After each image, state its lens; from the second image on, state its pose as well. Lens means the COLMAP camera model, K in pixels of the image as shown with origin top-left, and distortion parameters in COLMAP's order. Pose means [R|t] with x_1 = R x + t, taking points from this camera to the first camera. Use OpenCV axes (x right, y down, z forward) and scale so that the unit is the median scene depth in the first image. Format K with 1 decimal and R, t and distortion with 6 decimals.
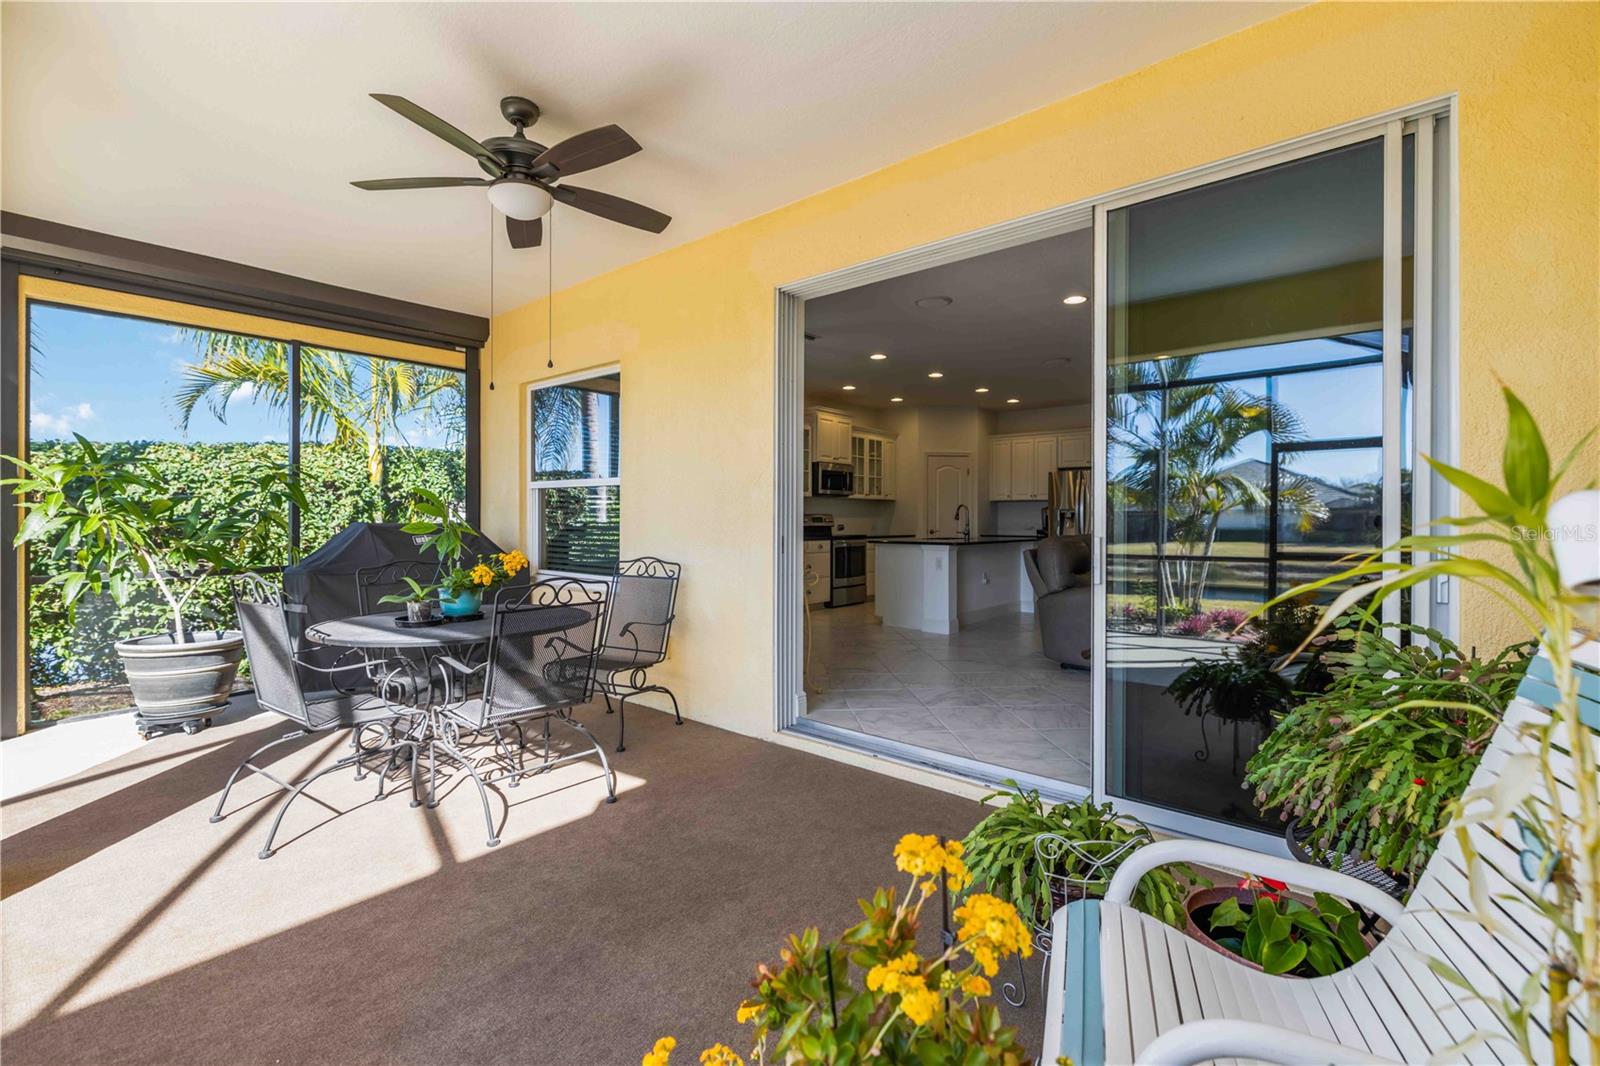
lens RADIAL K [[698.4, 0, 785.1], [0, 698.4, 522.8], [0, 0, 1]] dist [0.004278, 0.000487]
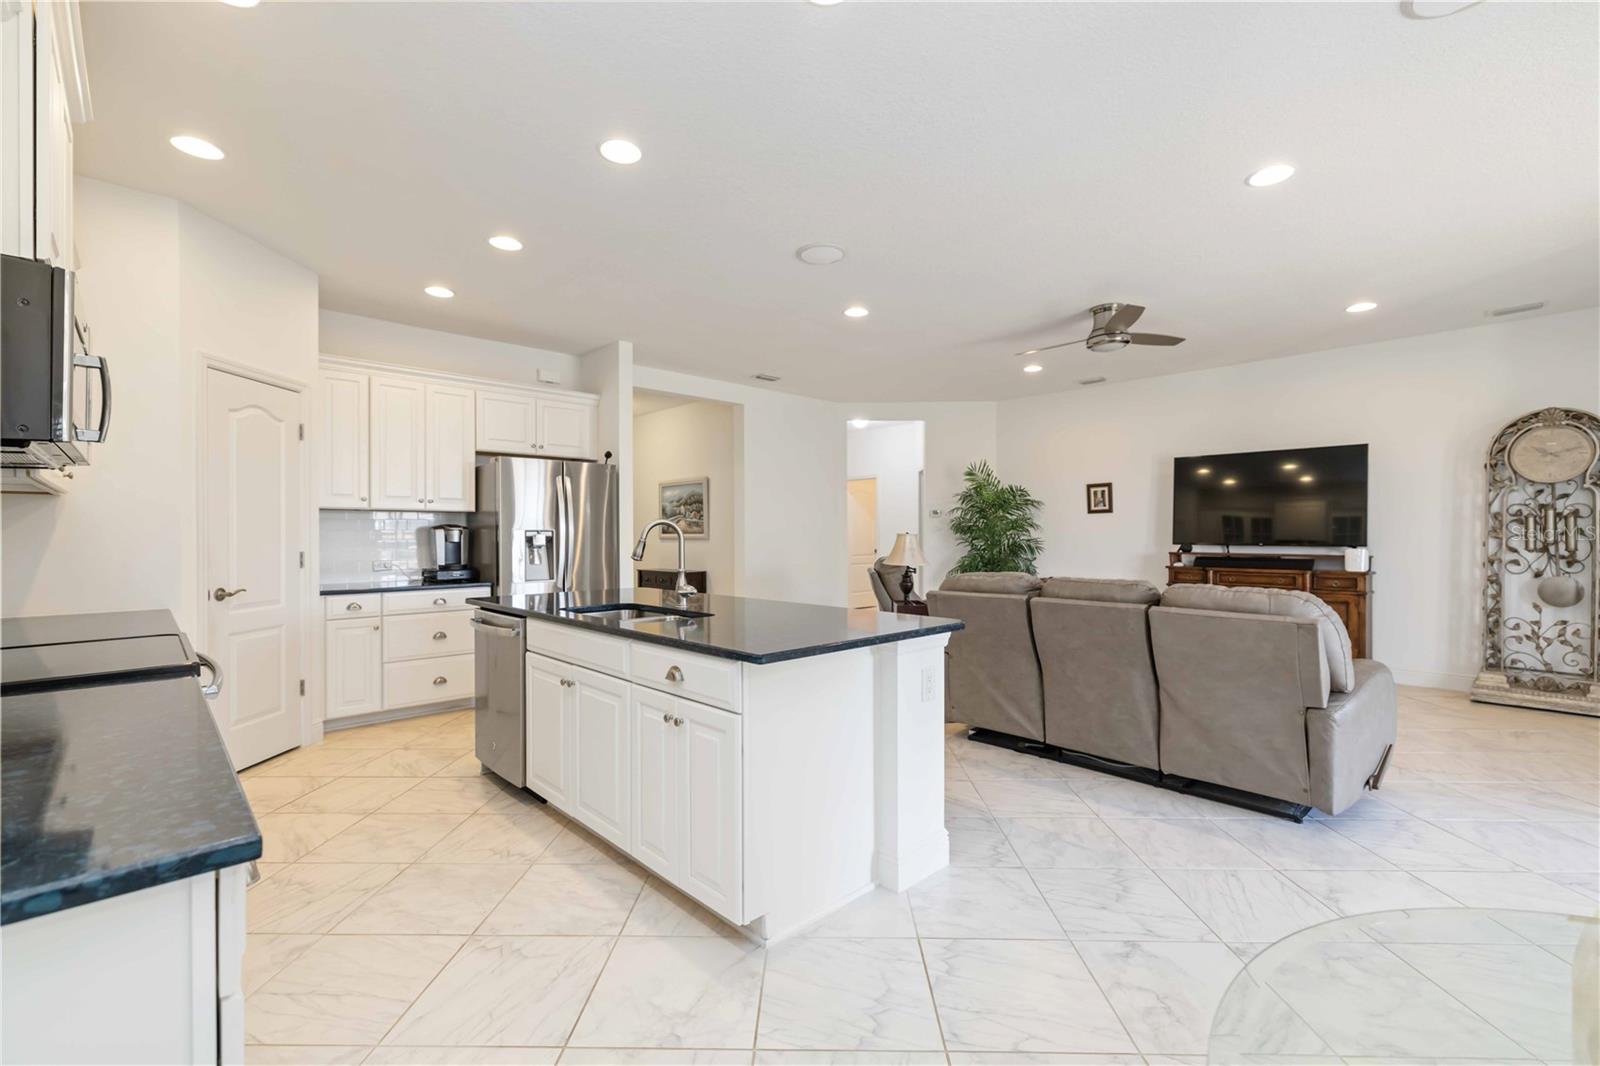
lens RADIAL K [[698.4, 0, 797.8], [0, 698.4, 533.0], [0, 0, 1]] dist [0.004278, 0.000487]
pose [[0.105682, -0.002294, 0.994397, -0.123811], [0.009440, 0.999955, 0.001304, -0.018535], [-0.994355, 0.009249, 0.105699, 0.872825]]
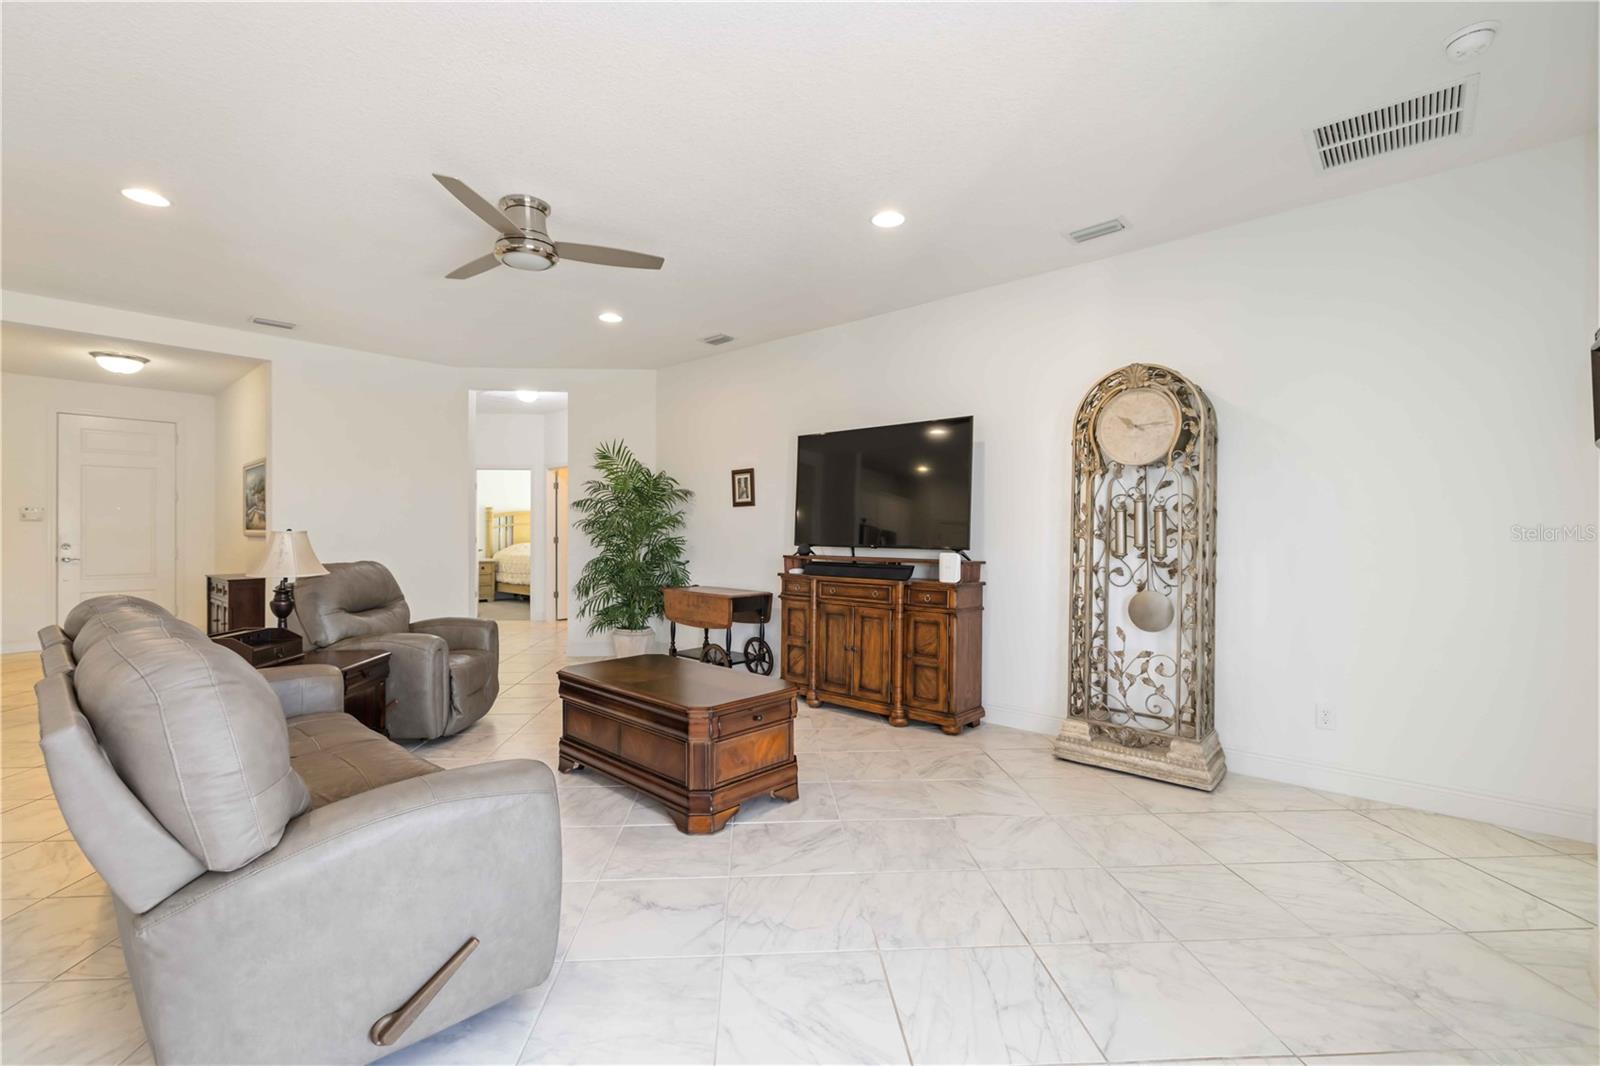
lens RADIAL K [[698.4, 0, 794.7], [0, 698.4, 528.8], [0, 0, 1]] dist [0.004278, 0.000487]
pose [[0.023739, -0.001189, 0.999717, 0.092044], [0.005860, 0.999982, 0.001050, -0.016045], [-0.999701, 0.005834, 0.023746, 0.502705]]
